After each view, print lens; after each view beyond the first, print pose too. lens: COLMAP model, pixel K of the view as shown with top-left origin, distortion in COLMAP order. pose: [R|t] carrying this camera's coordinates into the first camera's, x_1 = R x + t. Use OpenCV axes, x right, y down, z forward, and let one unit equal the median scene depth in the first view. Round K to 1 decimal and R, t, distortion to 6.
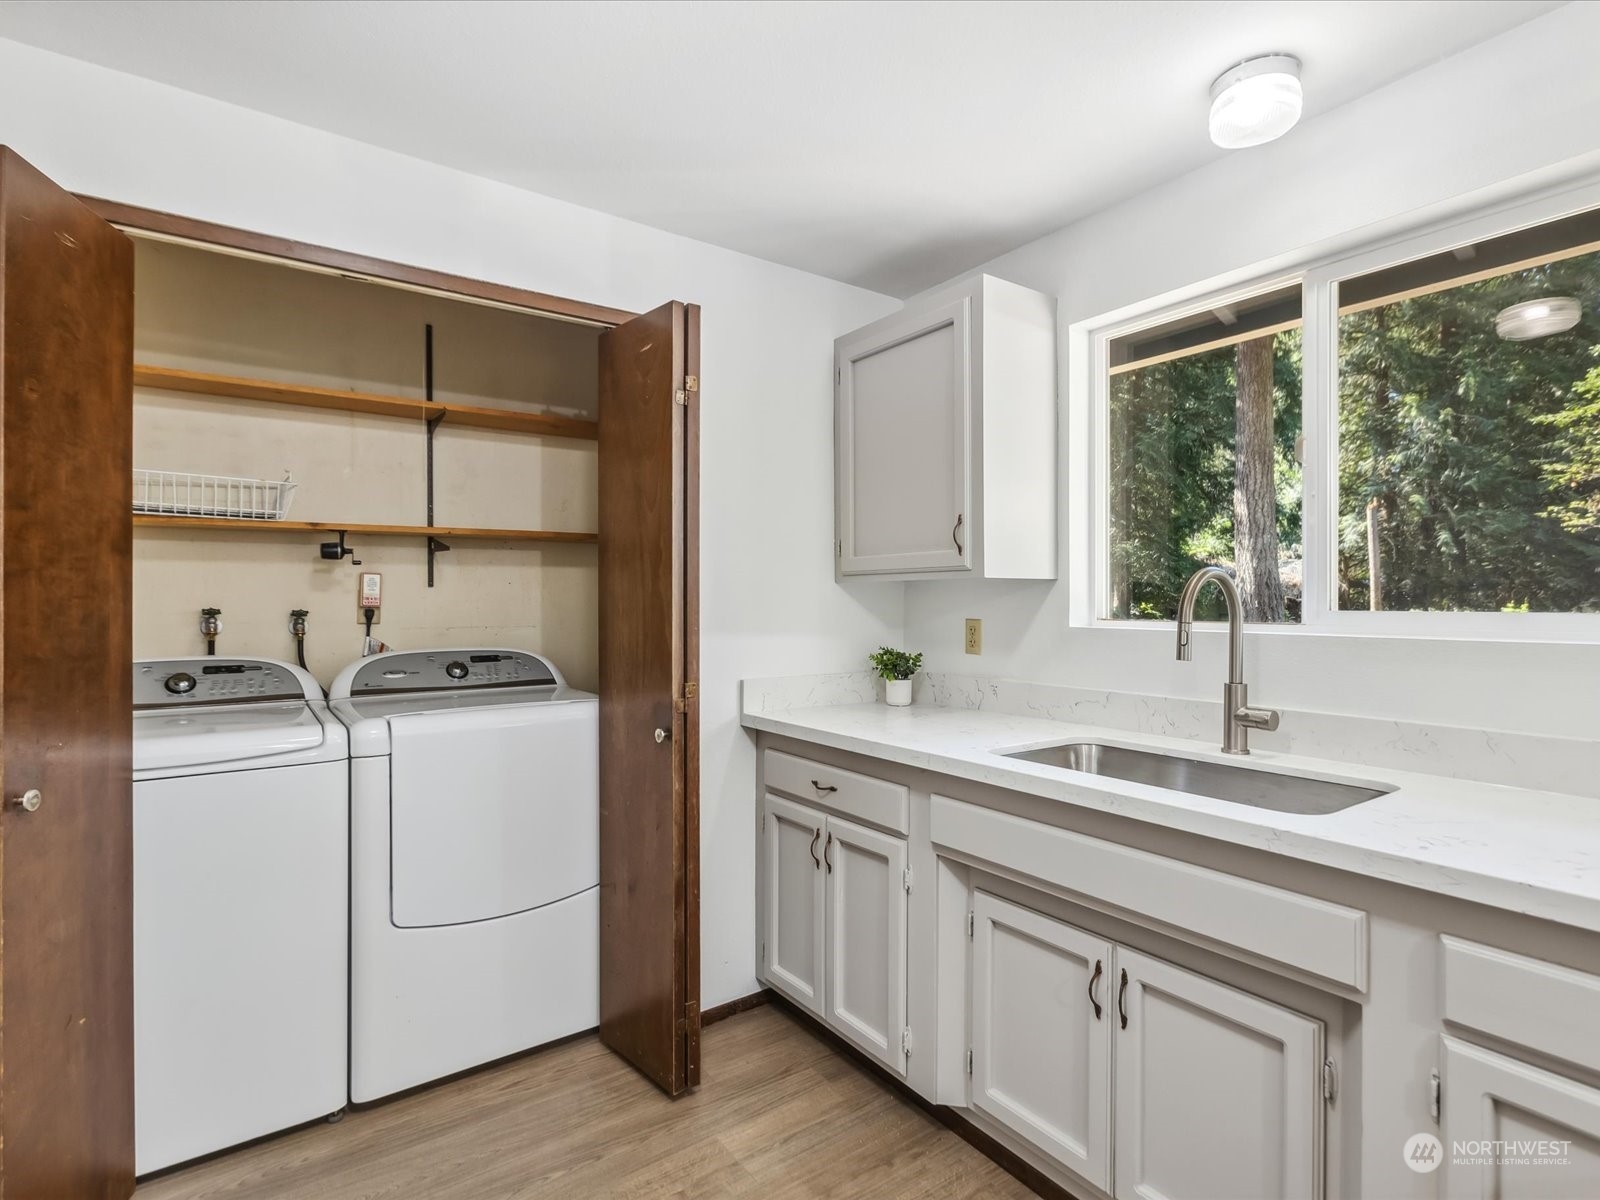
lens RADIAL K [[816.0, 0, 800.8], [0, 816.0, 600.2], [0, 0, 1]] dist [0.000490, -0.000604]
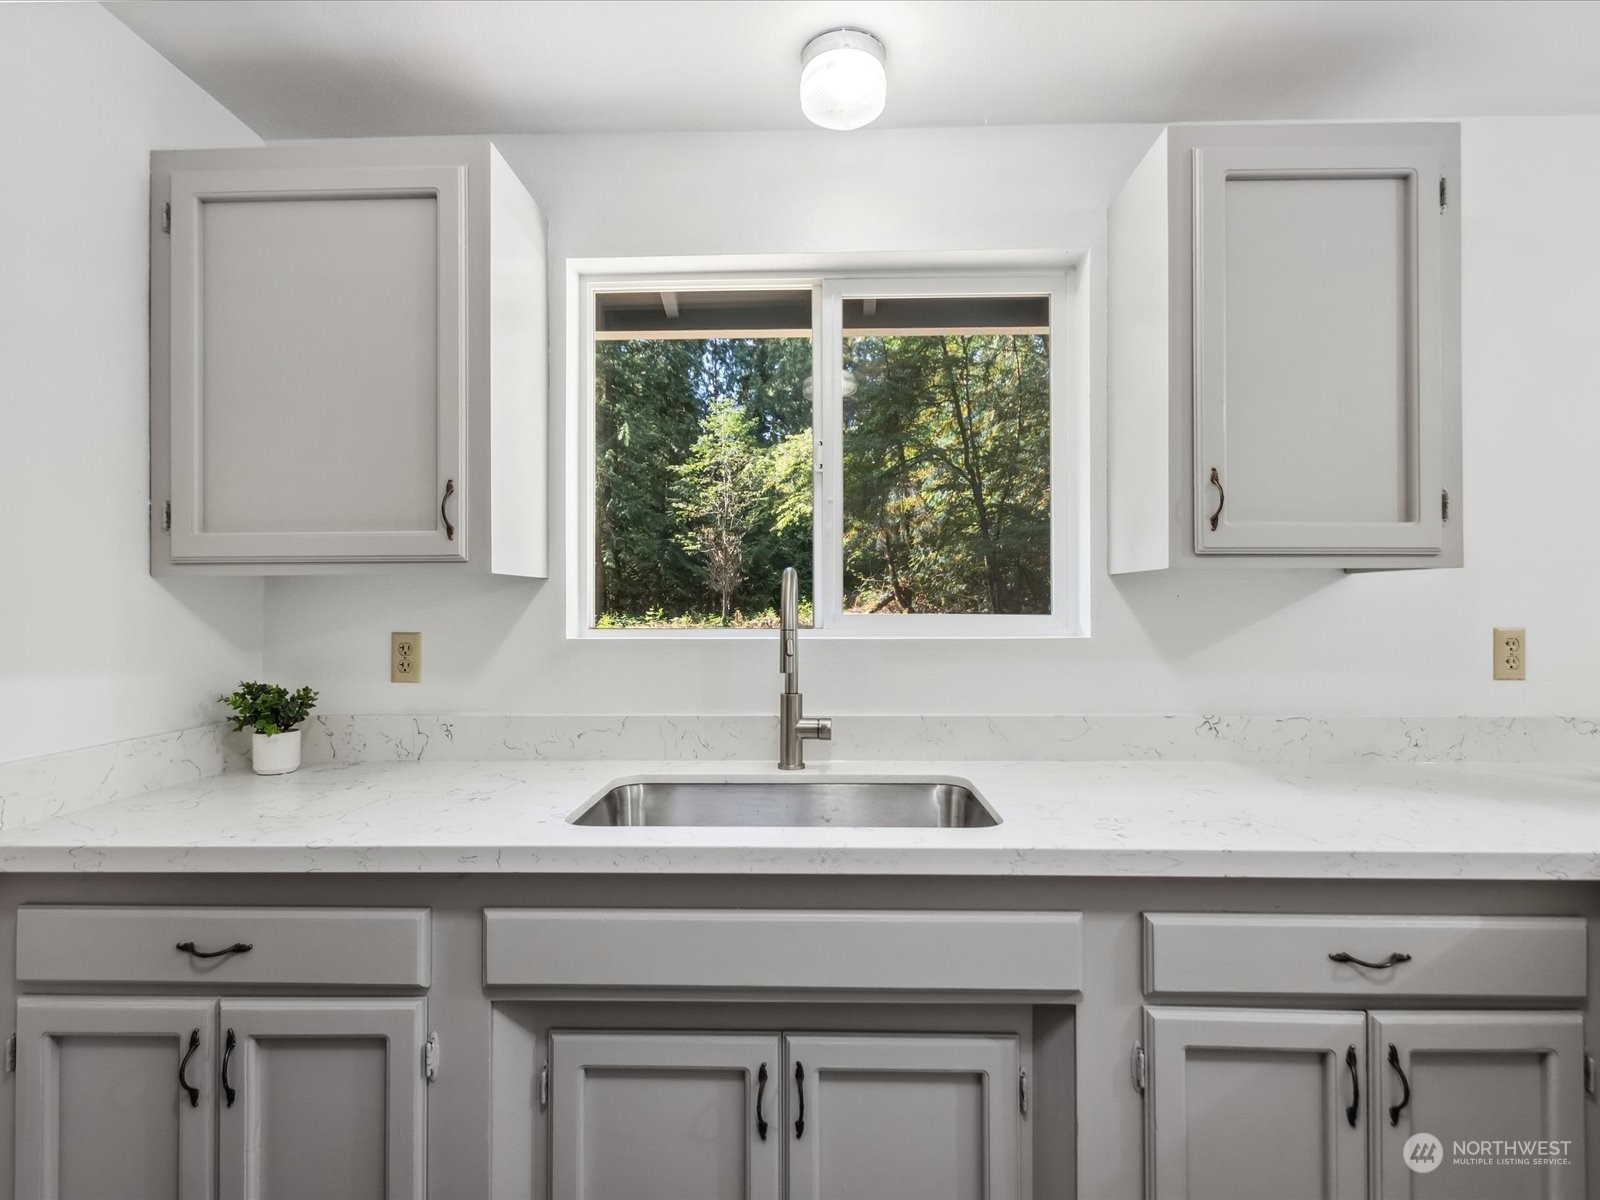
lens RADIAL K [[816.0, 0, 807.2], [0, 816.0, 596.3], [0, 0, 1]] dist [0.000490, -0.000604]
pose [[0.596965, 0.006476, 0.802242, -0.146946], [0.003274, 0.999939, -0.010509, 0.000282], [-0.802261, 0.008900, 0.596907, 0.302971]]
